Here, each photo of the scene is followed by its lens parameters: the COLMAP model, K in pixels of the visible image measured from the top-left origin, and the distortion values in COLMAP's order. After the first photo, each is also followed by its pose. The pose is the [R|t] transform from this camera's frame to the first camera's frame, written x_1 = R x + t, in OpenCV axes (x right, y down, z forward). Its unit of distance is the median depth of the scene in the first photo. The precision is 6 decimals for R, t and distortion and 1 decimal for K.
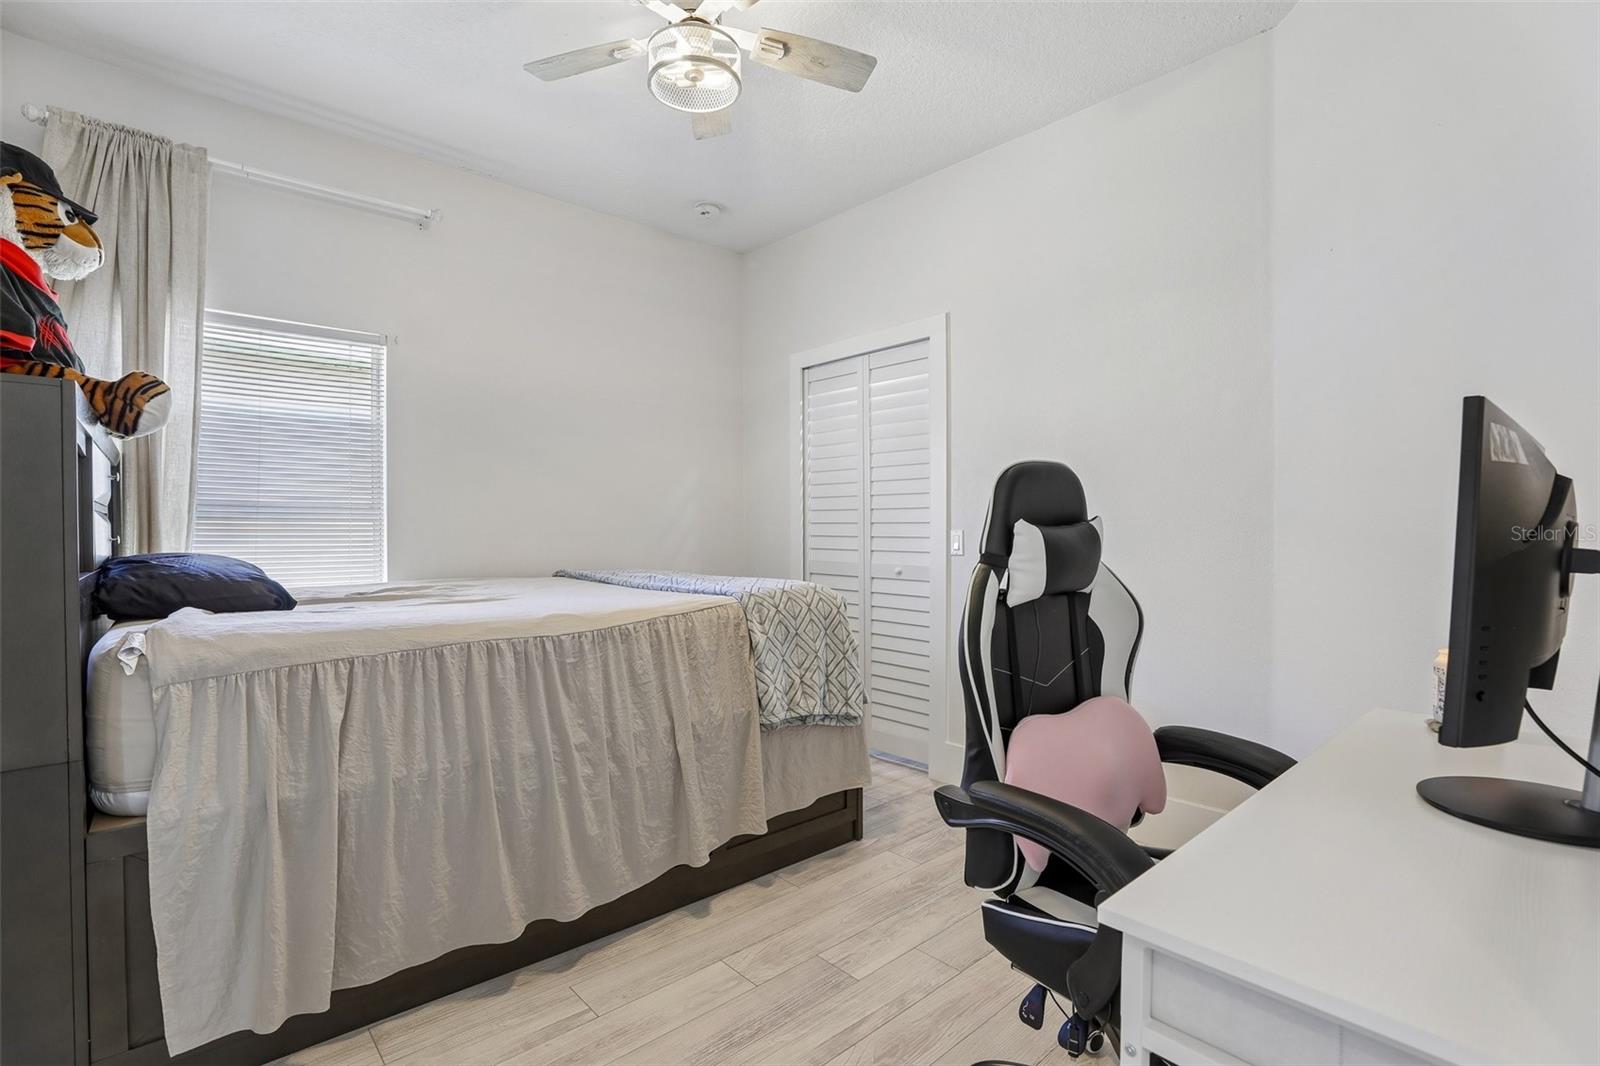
lens RADIAL K [[730.6, 0, 800.0], [0, 730.6, 539.3], [0, 0, 1]] dist [-0.038292, 0.009765]
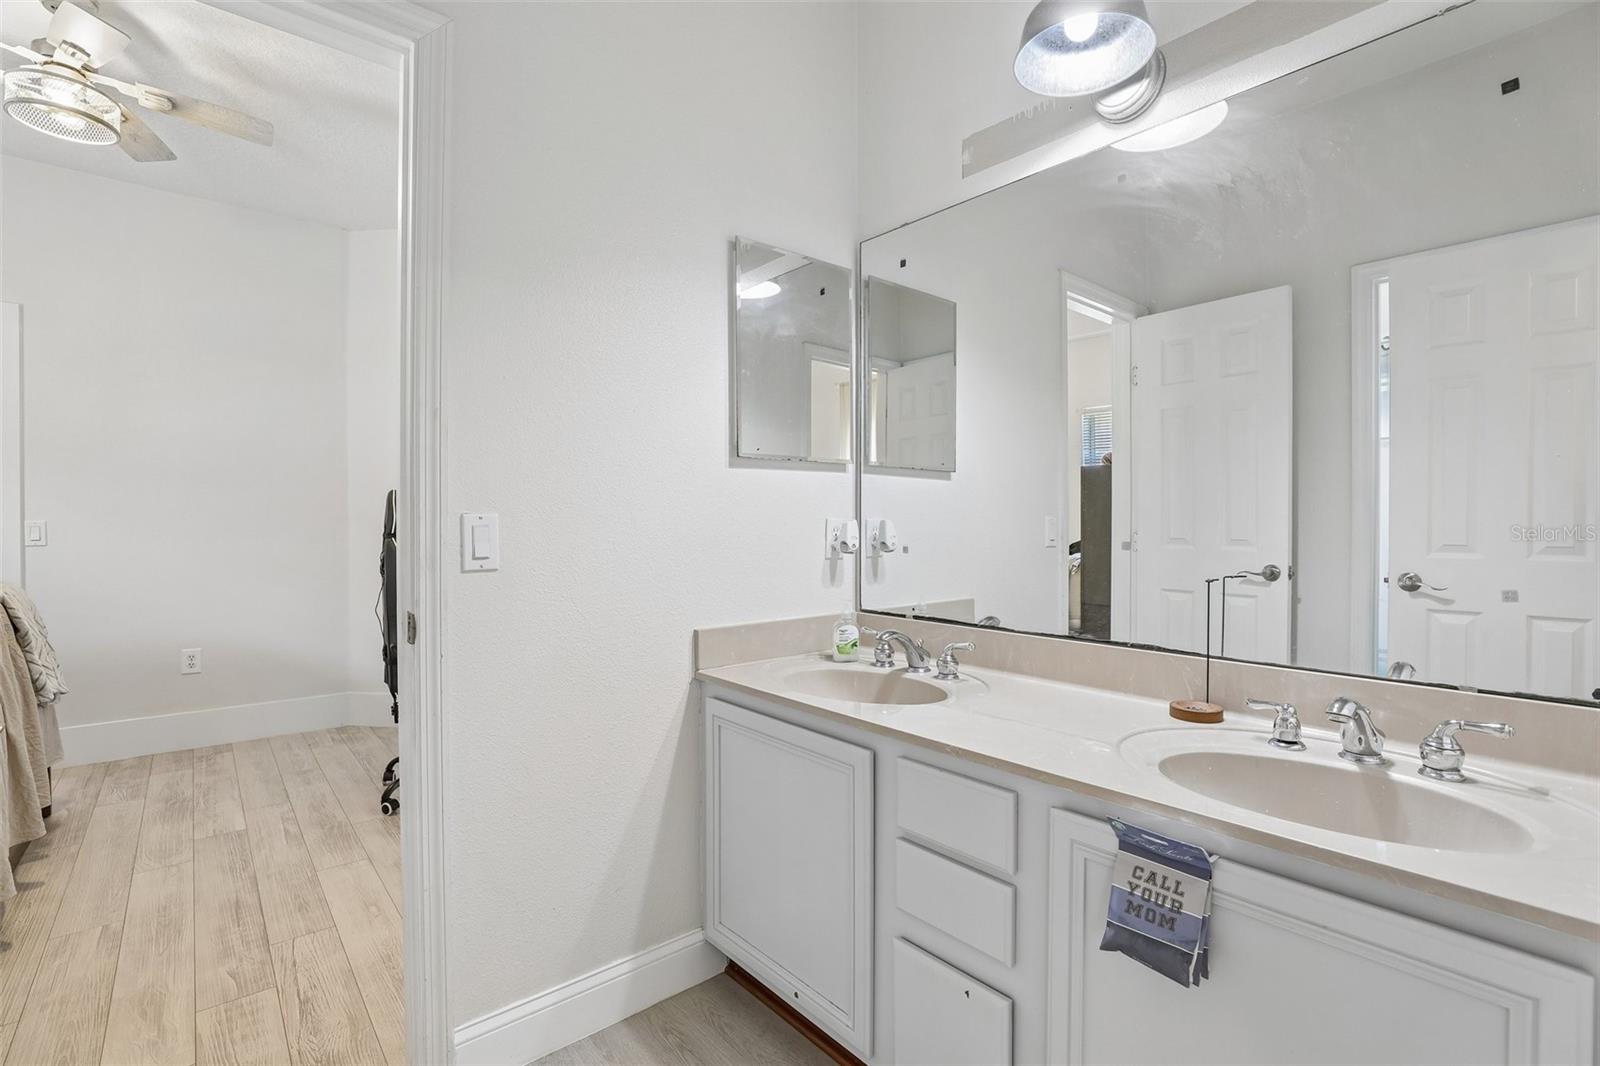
lens RADIAL K [[730.6, 0, 799.0], [0, 730.6, 532.6], [0, 0, 1]] dist [-0.038292, 0.009765]
pose [[0.016770, -0.000663, 0.999859, -1.289916], [0.007411, 0.999972, 0.000539, 0.016836], [-0.999832, 0.007401, 0.016775, -0.145003]]
